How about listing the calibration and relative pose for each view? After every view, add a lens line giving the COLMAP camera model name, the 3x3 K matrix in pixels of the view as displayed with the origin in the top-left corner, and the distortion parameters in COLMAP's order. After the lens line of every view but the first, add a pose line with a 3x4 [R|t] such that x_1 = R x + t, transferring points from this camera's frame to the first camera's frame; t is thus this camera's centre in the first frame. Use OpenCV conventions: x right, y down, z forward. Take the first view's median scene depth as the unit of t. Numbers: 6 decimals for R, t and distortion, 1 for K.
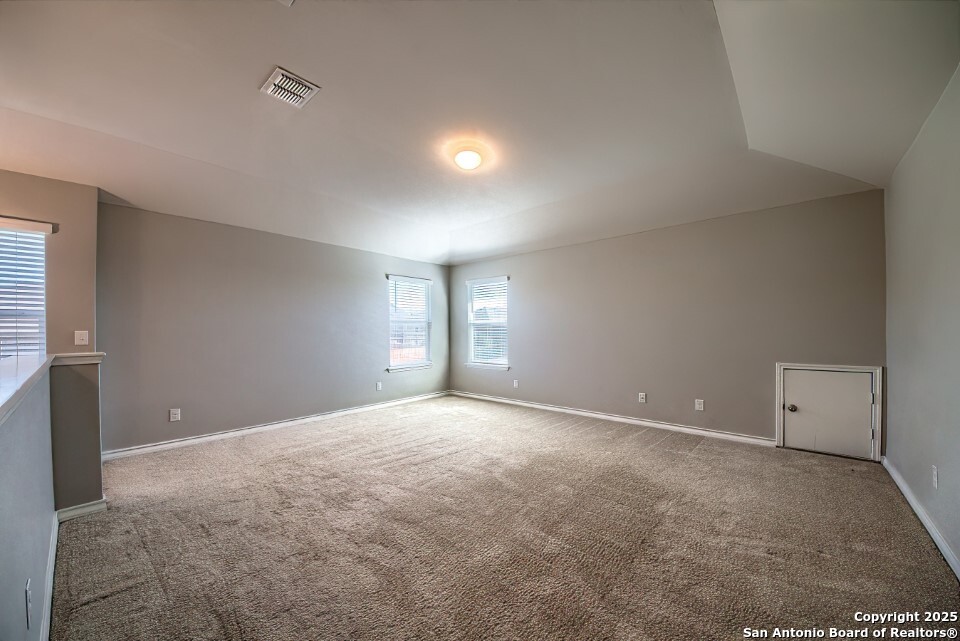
lens RADIAL K [[351.8, 0, 481.9], [0, 351.8, 329.3], [0, 0, 1]] dist [0.045720, -0.023972]
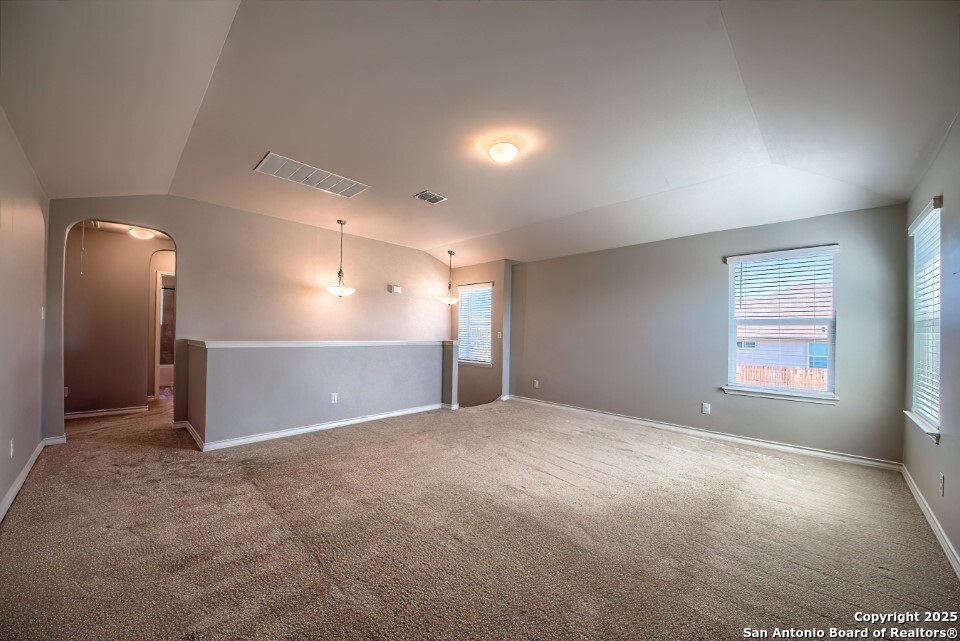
lens RADIAL K [[351.8, 0, 481.9], [0, 351.8, 329.3], [0, 0, 1]] dist [0.045720, -0.023972]
pose [[-0.050037, -0.009934, -0.998698, 0.598061], [-0.017226, 0.999810, -0.009082, 0.009212], [0.998599, 0.016749, -0.050198, 0.665152]]
